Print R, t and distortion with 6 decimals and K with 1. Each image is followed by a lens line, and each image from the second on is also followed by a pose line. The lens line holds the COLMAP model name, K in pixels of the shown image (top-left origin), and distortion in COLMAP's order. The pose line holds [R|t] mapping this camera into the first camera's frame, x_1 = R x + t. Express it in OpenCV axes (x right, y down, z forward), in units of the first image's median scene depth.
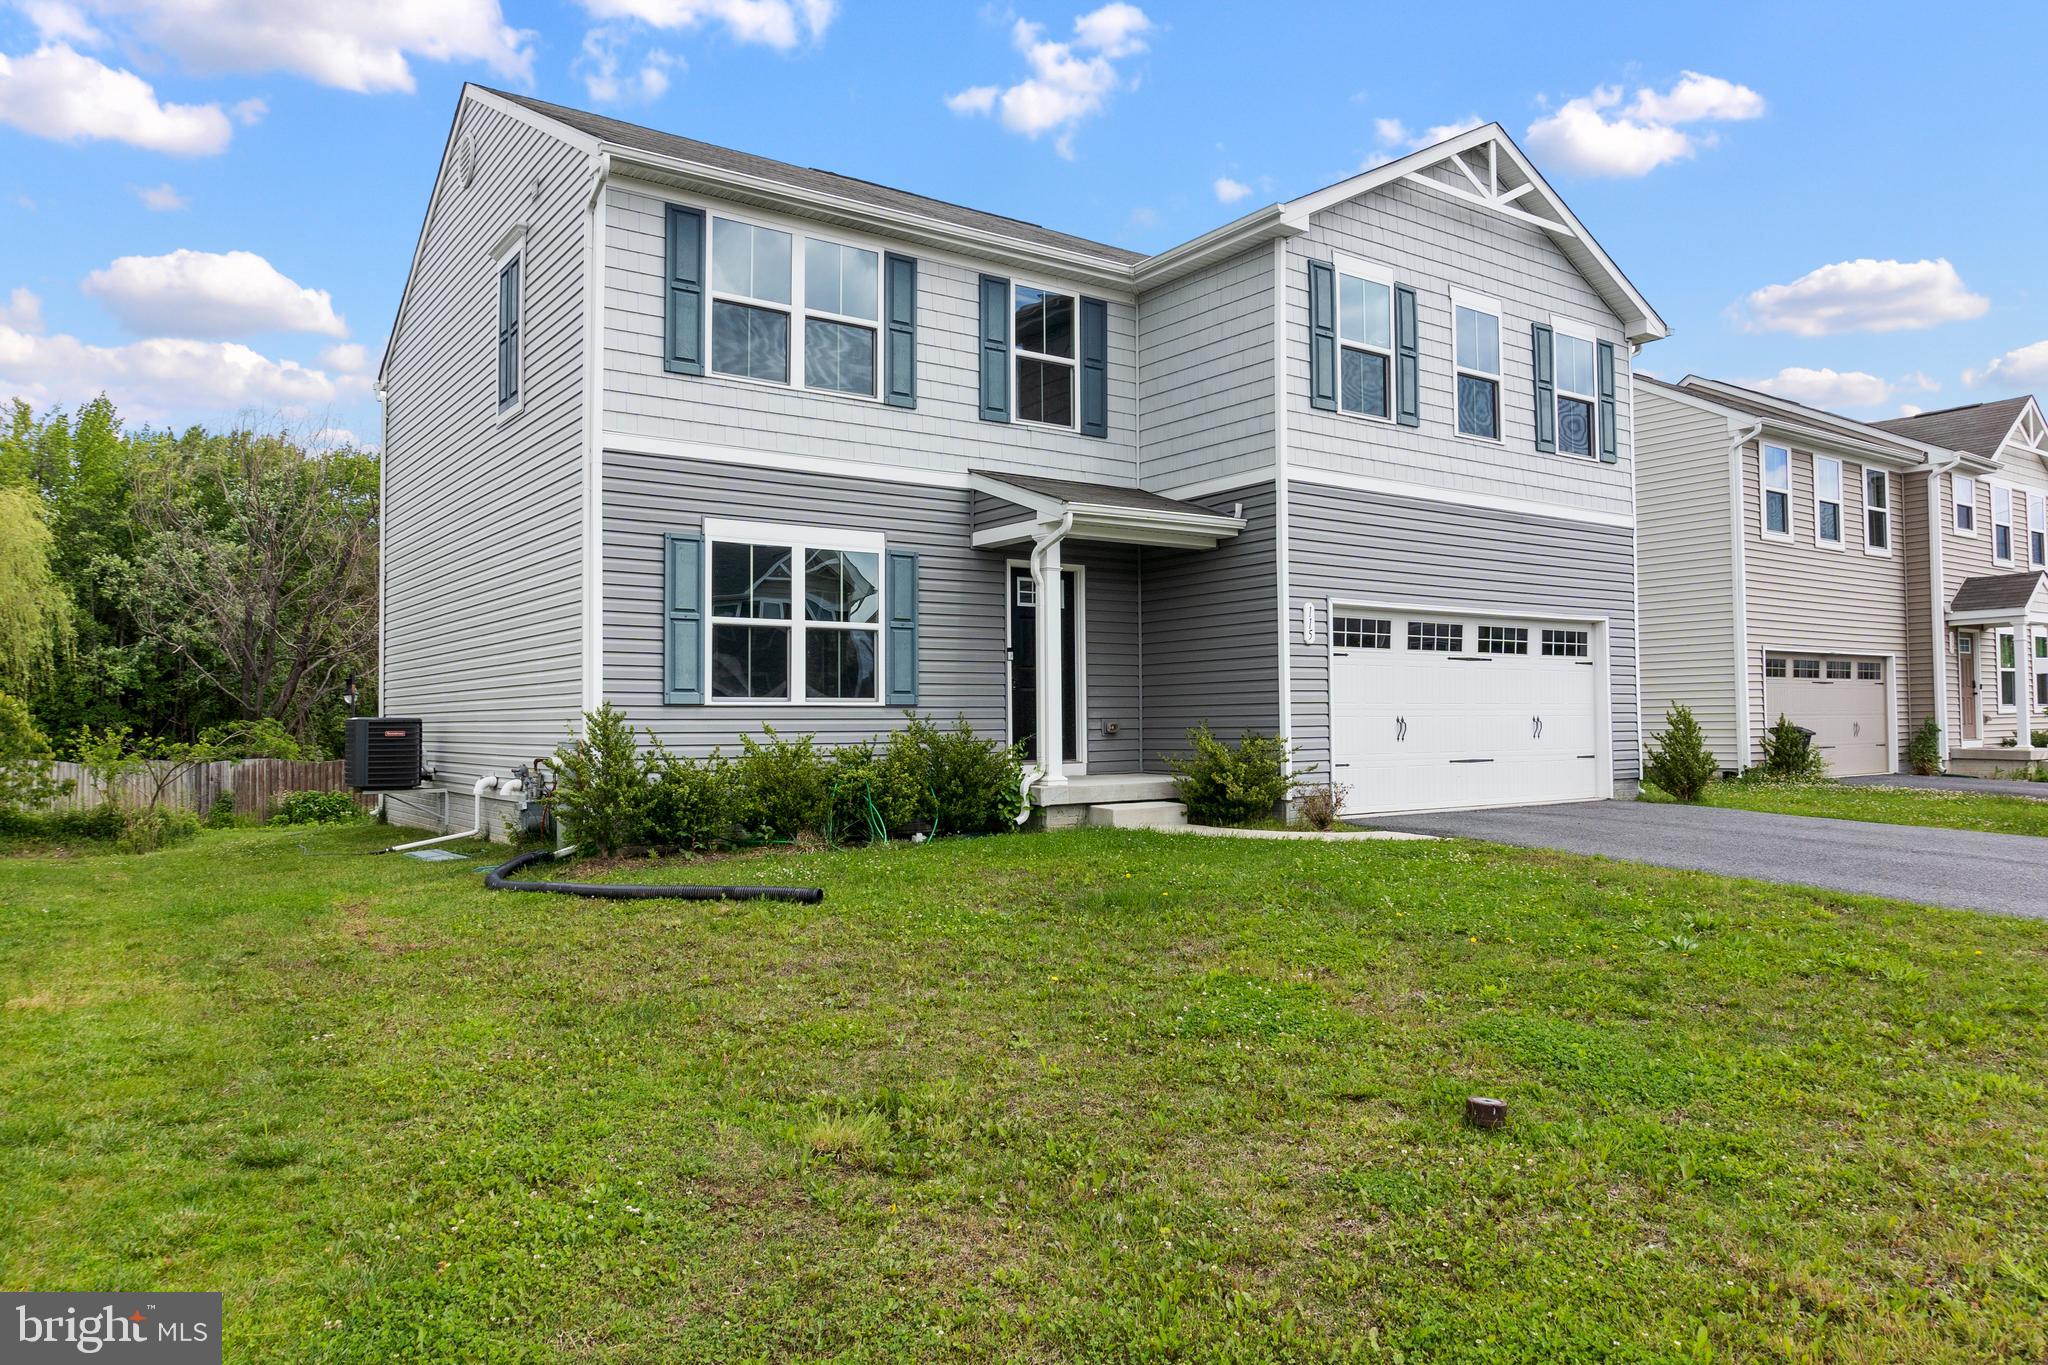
lens RADIAL K [[1374.4, 0, 1026.8], [0, 1374.4, 677.6], [0, 0, 1]] dist [-0.016924, -0.001103]
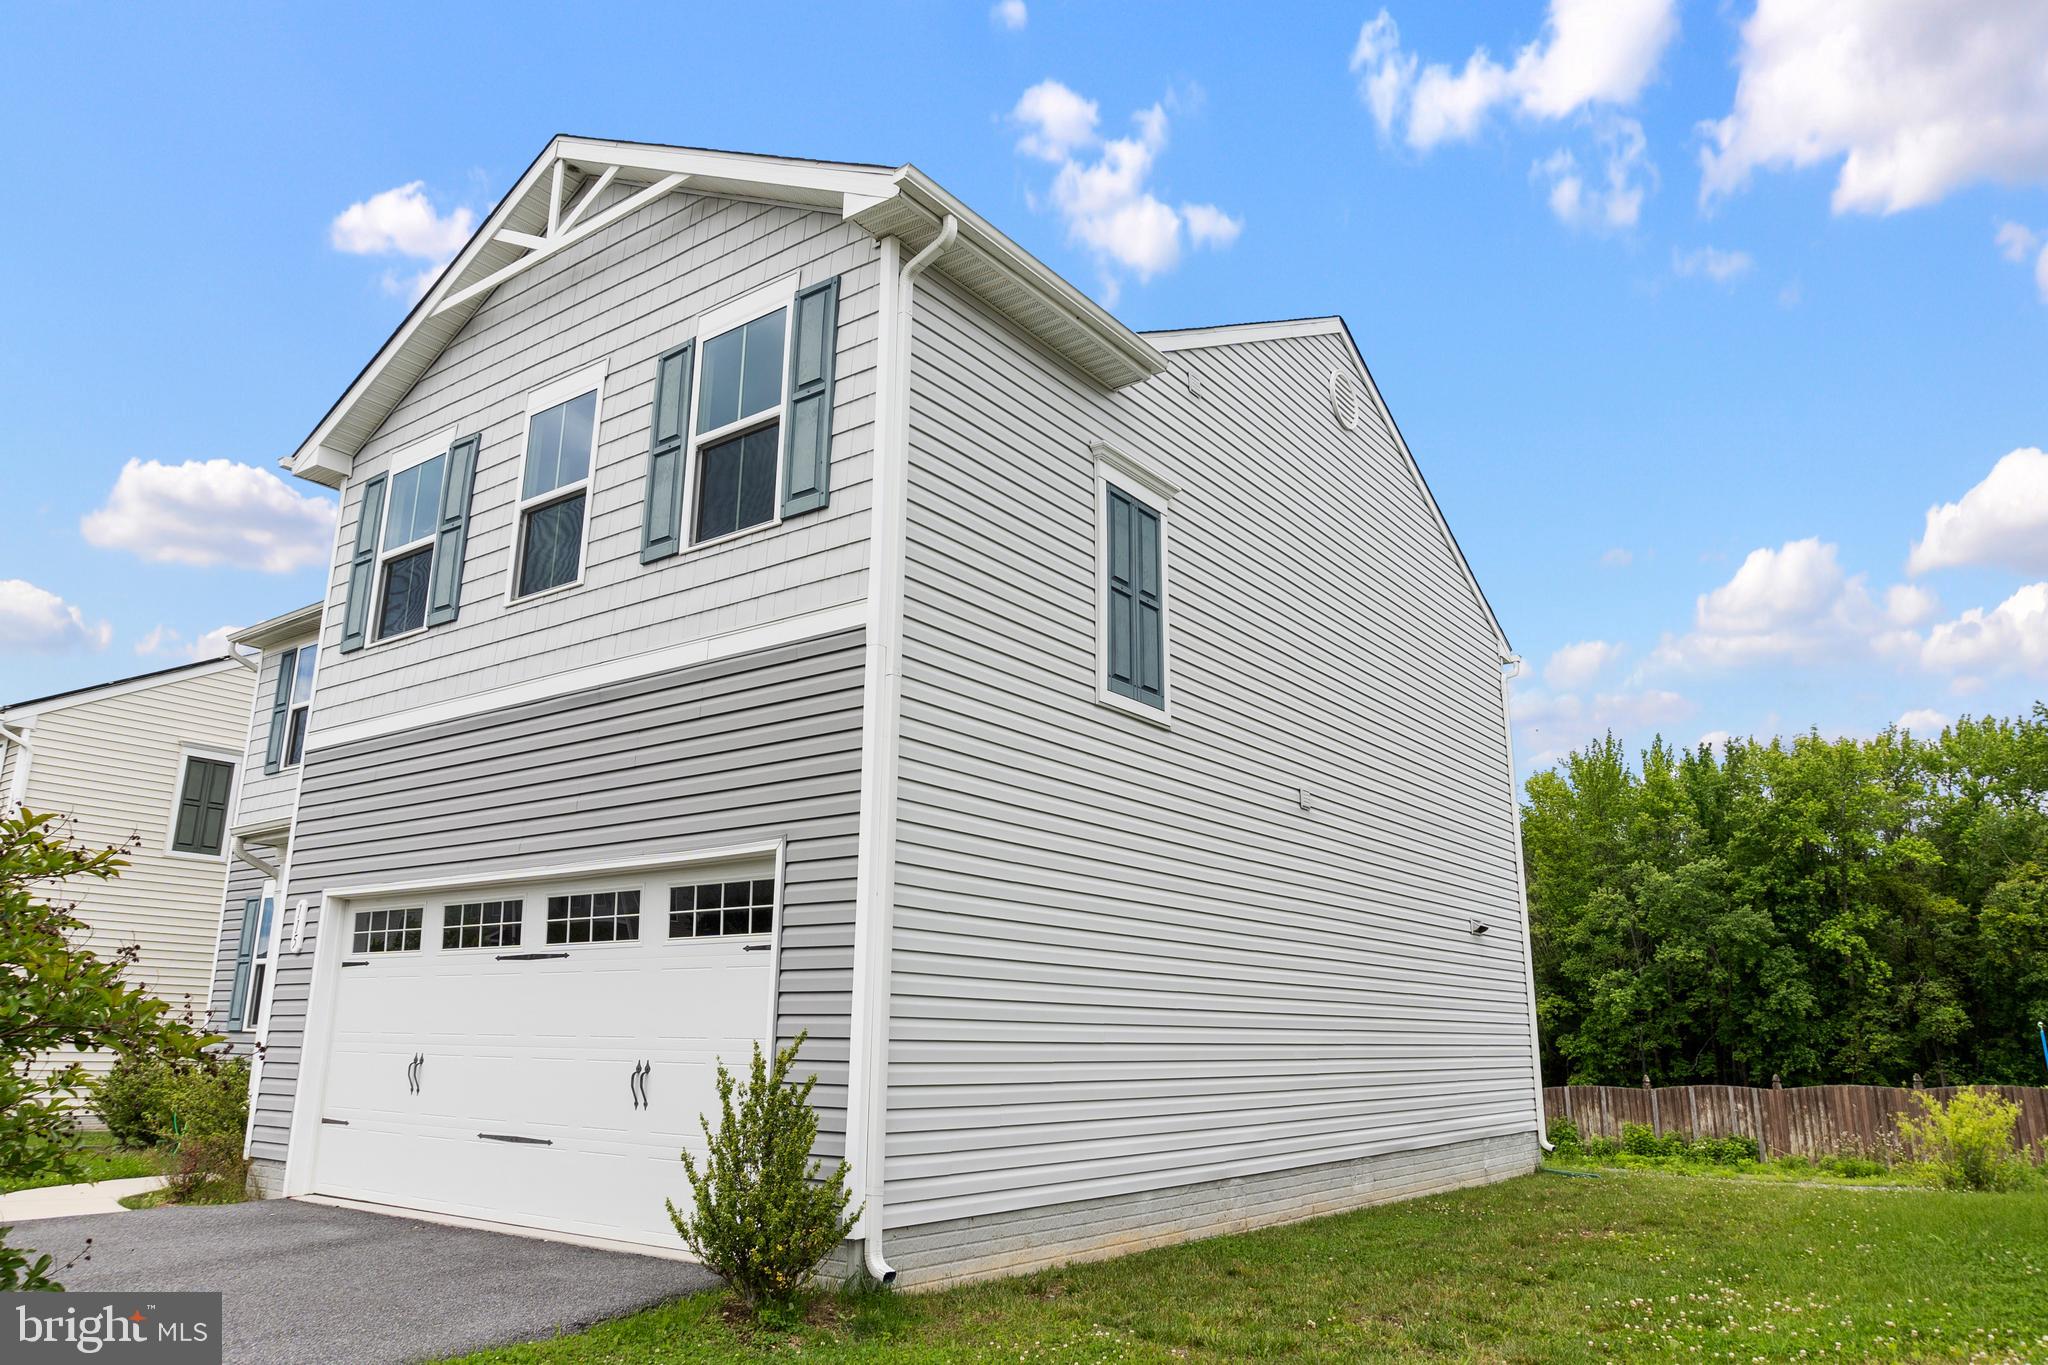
lens RADIAL K [[1368.8, 0, 1024.8], [0, 1368.8, 689.4], [0, 0, 1]] dist [-0.023289, -0.003442]
pose [[0.308086, -0.227856, -0.923669, 1.064344], [0.016957, 0.972056, -0.234136, 0.017140], [0.951207, 0.056471, 0.303341, 1.138958]]
